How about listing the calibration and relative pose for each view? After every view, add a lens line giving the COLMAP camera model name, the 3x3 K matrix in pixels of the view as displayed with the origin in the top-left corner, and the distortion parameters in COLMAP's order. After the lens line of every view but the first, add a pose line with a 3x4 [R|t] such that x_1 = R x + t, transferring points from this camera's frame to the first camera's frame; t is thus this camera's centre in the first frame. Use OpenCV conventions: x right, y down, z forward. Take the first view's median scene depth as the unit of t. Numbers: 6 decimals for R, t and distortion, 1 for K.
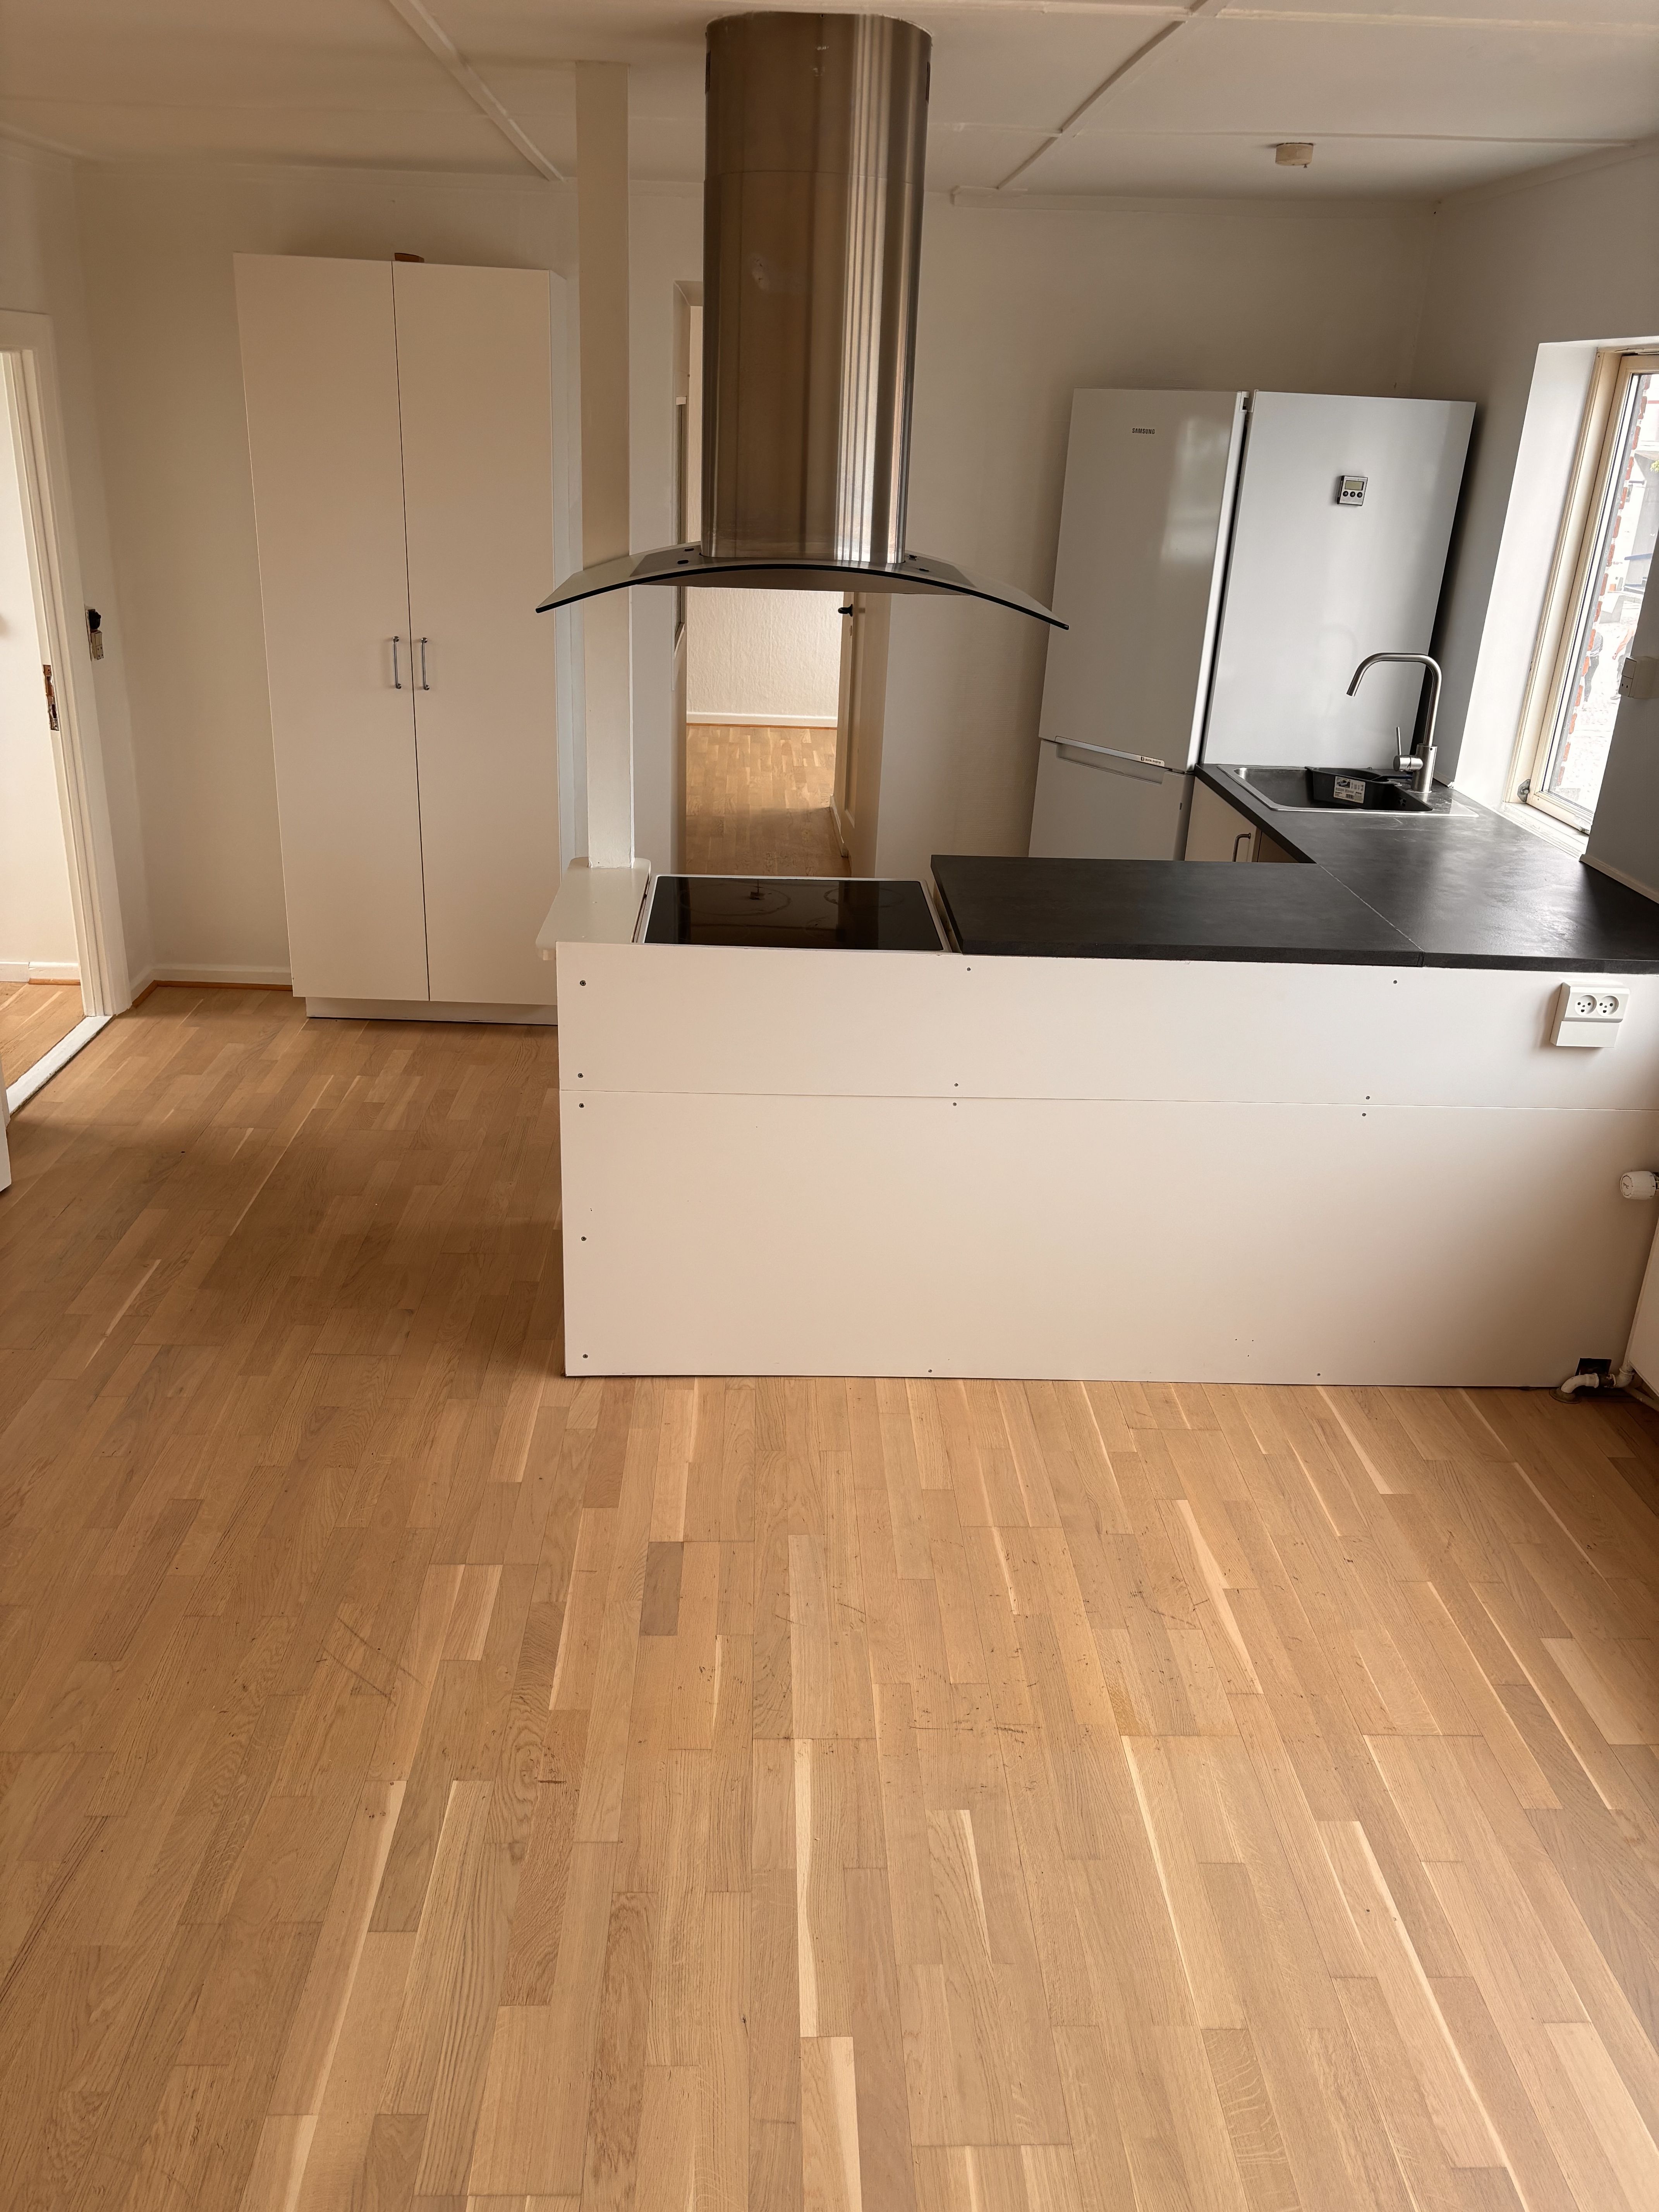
lens RADIAL K [[1664.3, 0, 829.5], [0, 1664.3, 1106.0], [0, 0, 1]] dist [0.050159, -0.062304]
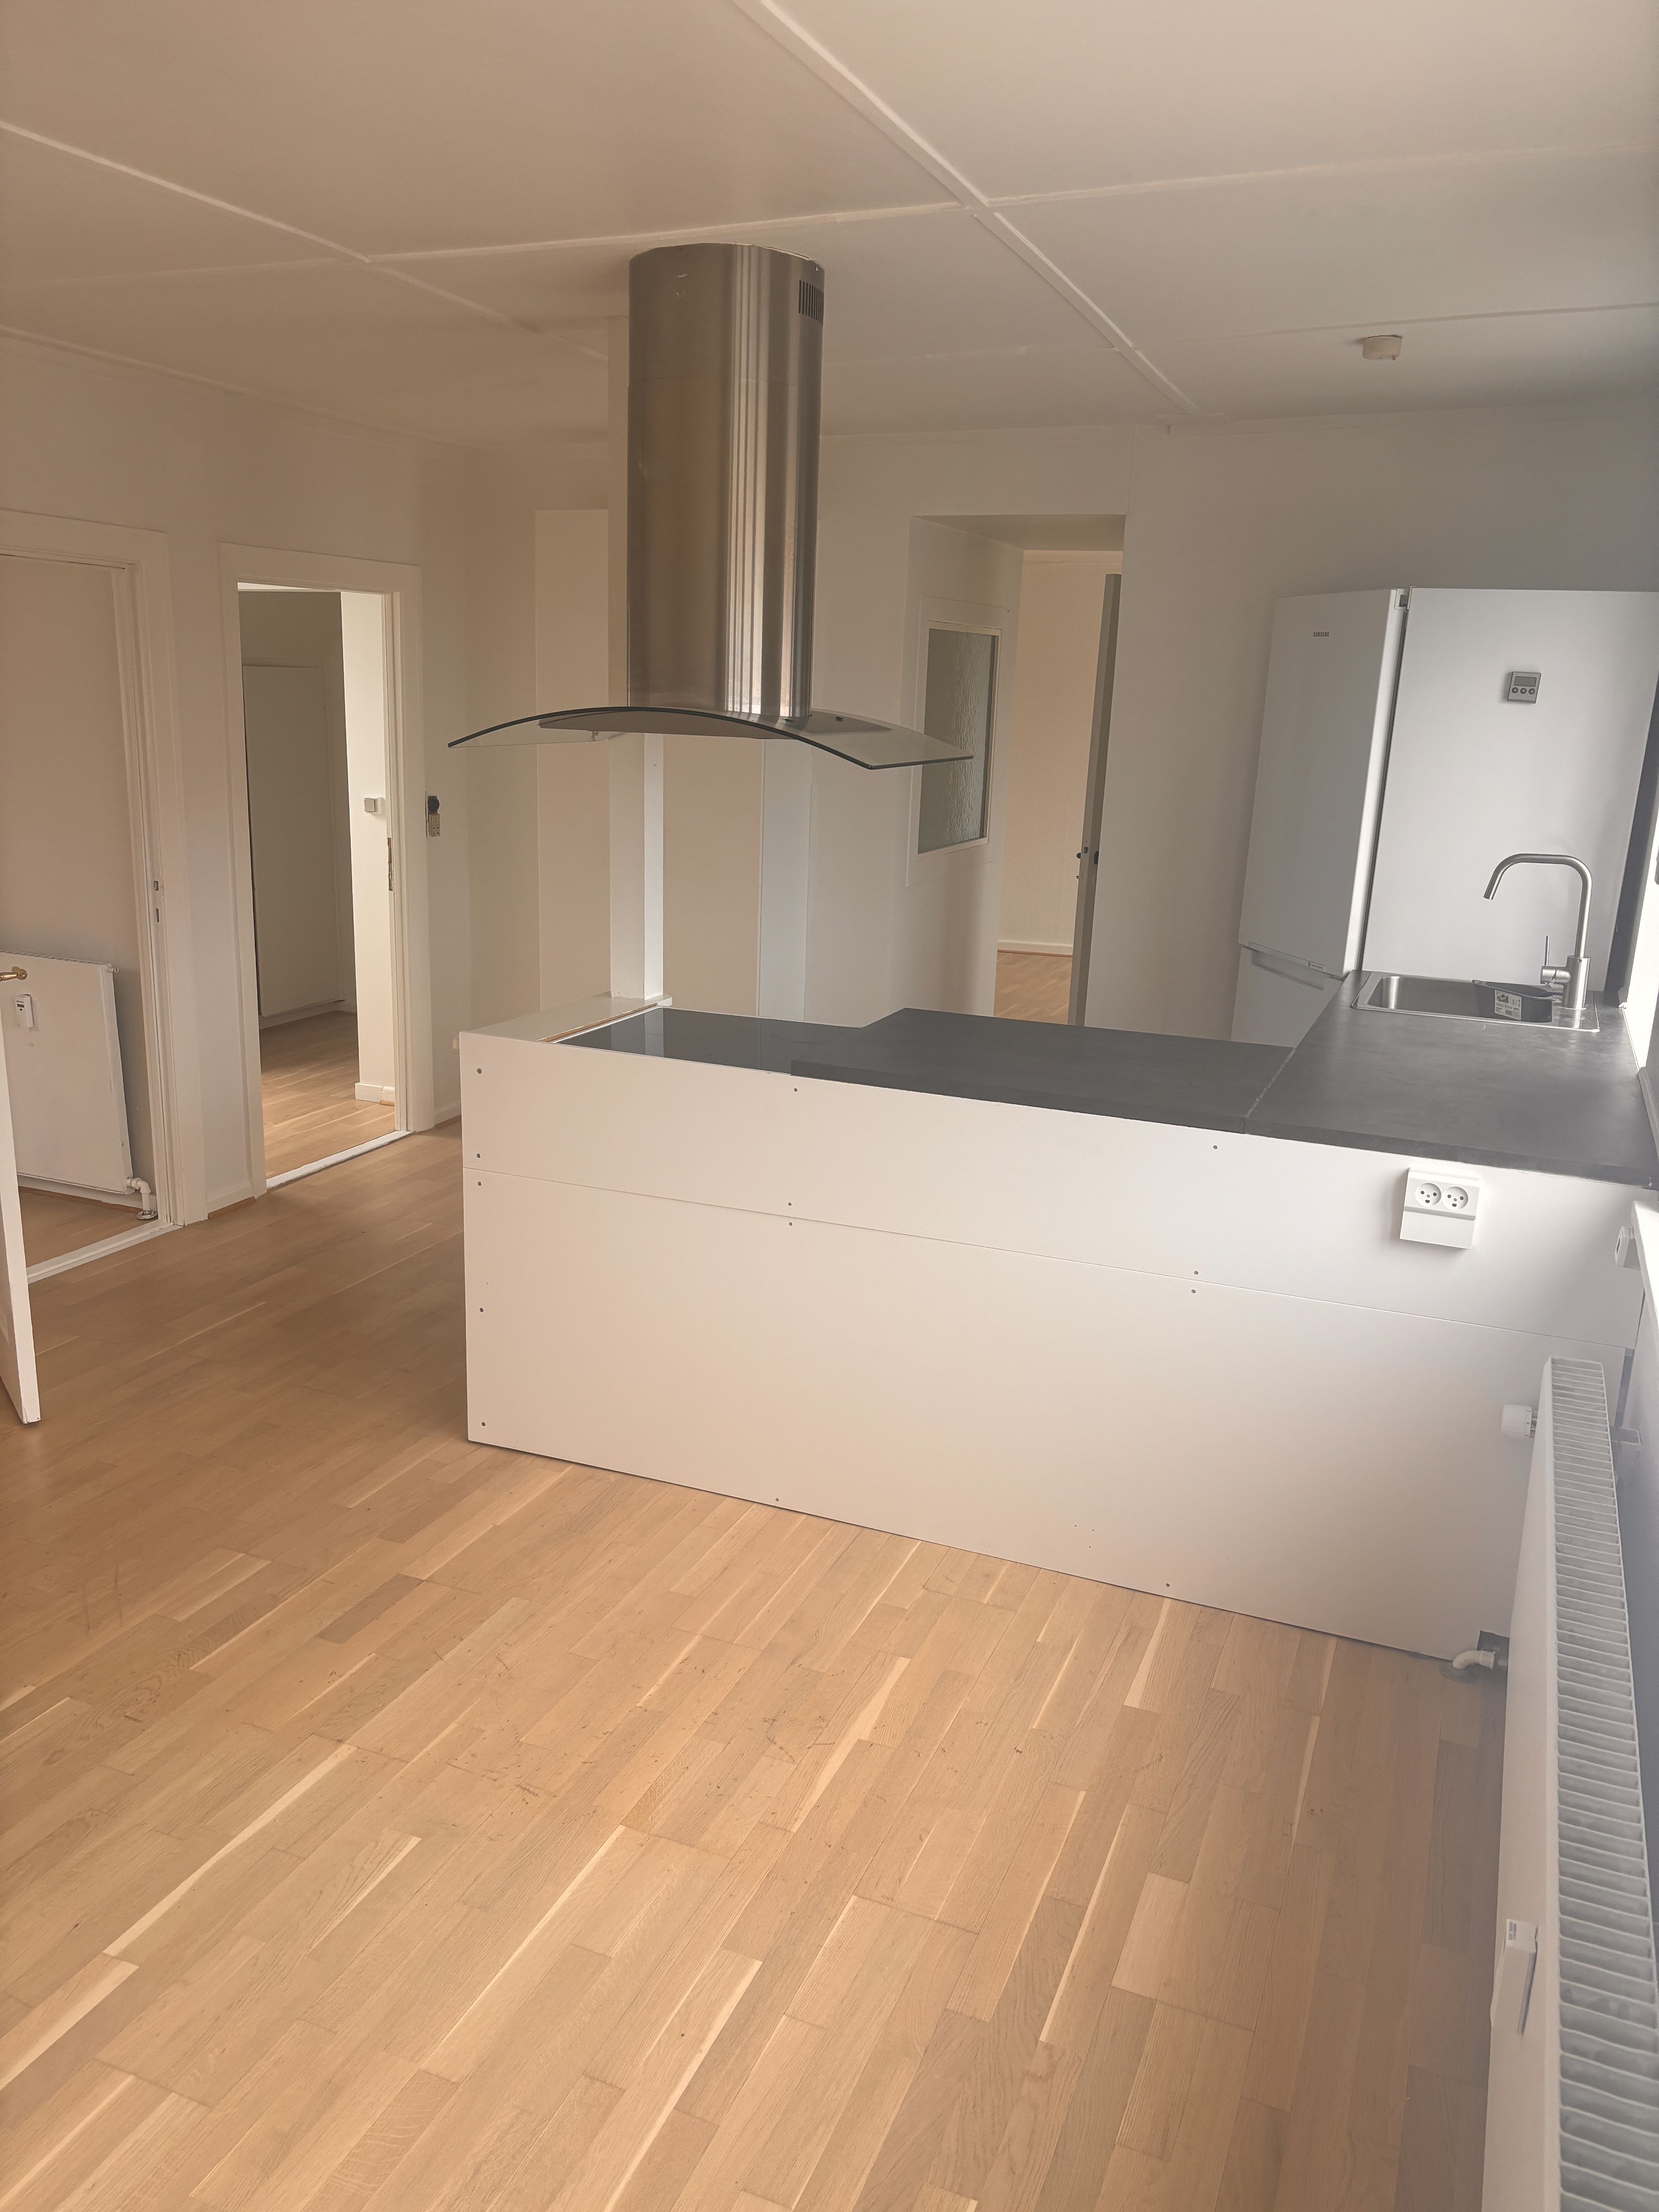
lens RADIAL K [[1674.8, 0, 831.5], [0, 1674.8, 1127.1], [0, 0, 1]] dist [0.050978, -0.061767]
pose [[0.910480, 0.096458, -0.402147, 0.526035], [-0.155828, 0.980764, -0.117558, 0.059321], [0.383071, 0.169699, 0.907997, 0.068224]]
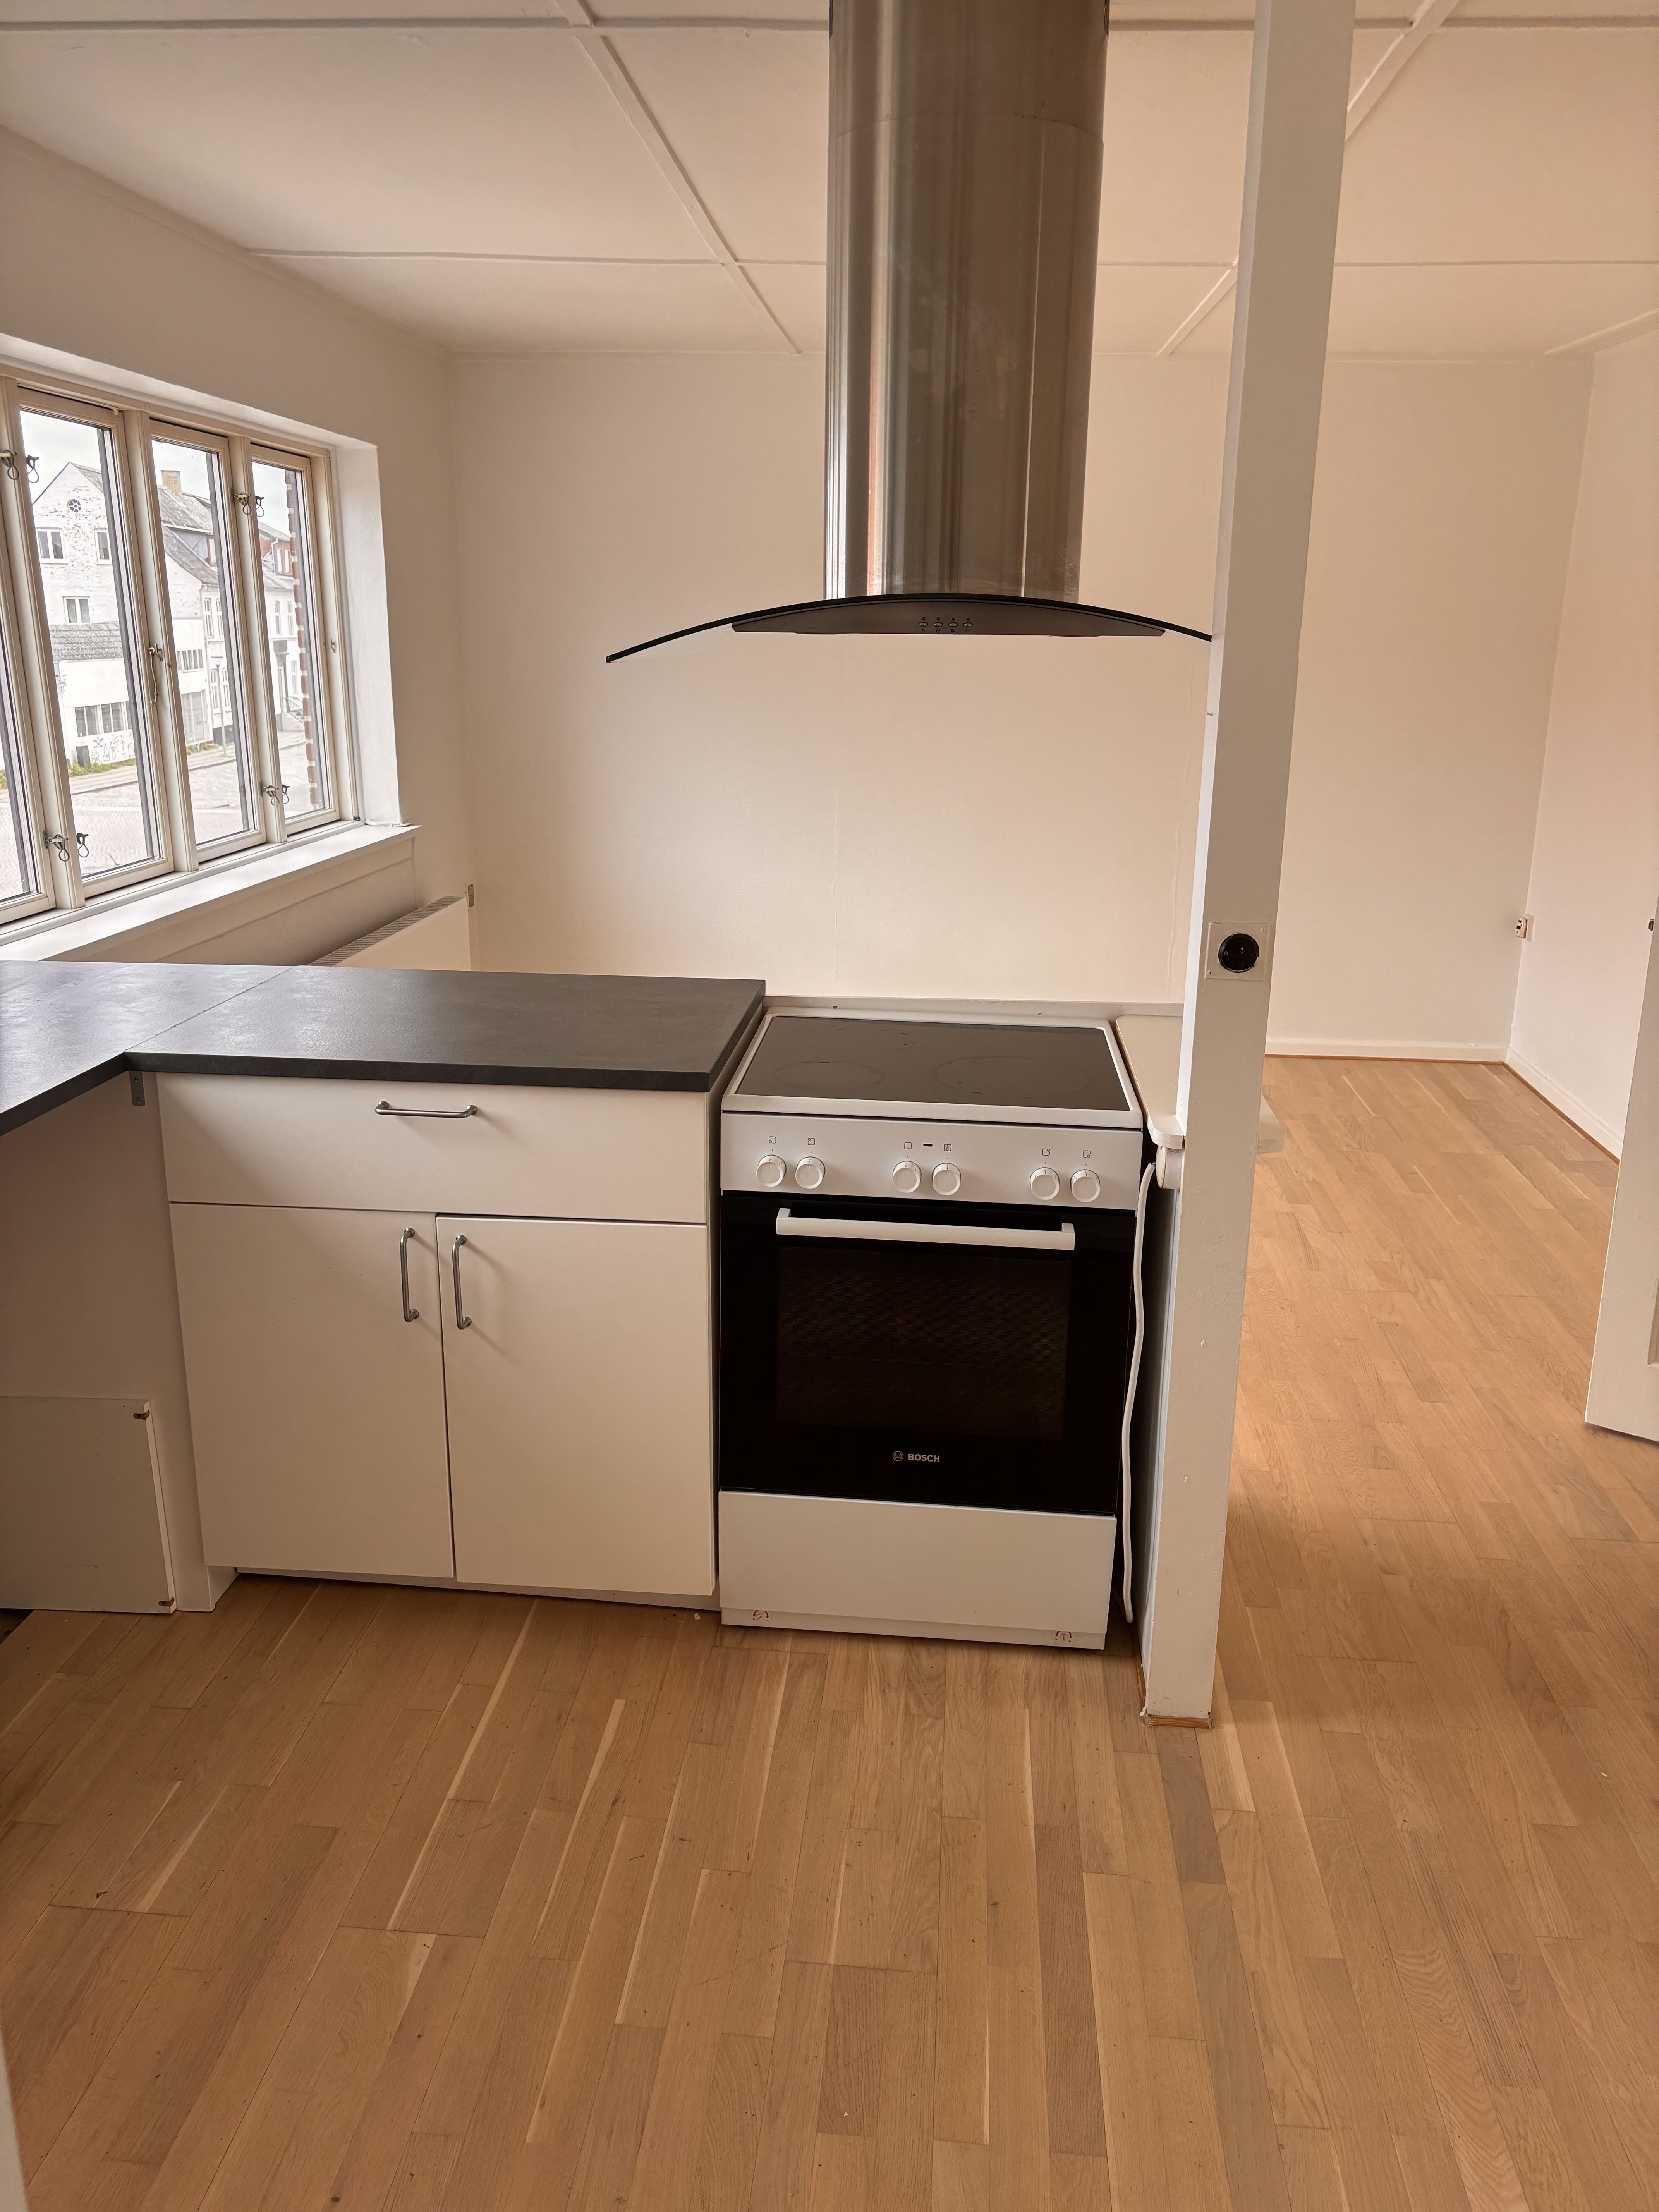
lens RADIAL K [[1664.3, 0, 829.5], [0, 1664.3, 1106.0], [0, 0, 1]] dist [0.050159, -0.062304]
pose [[-0.991662, -0.082315, 0.099154, -0.058134], [-0.001132, 0.774949, 0.632023, -0.646361], [-0.128864, 0.626641, -0.768580, 1.766635]]
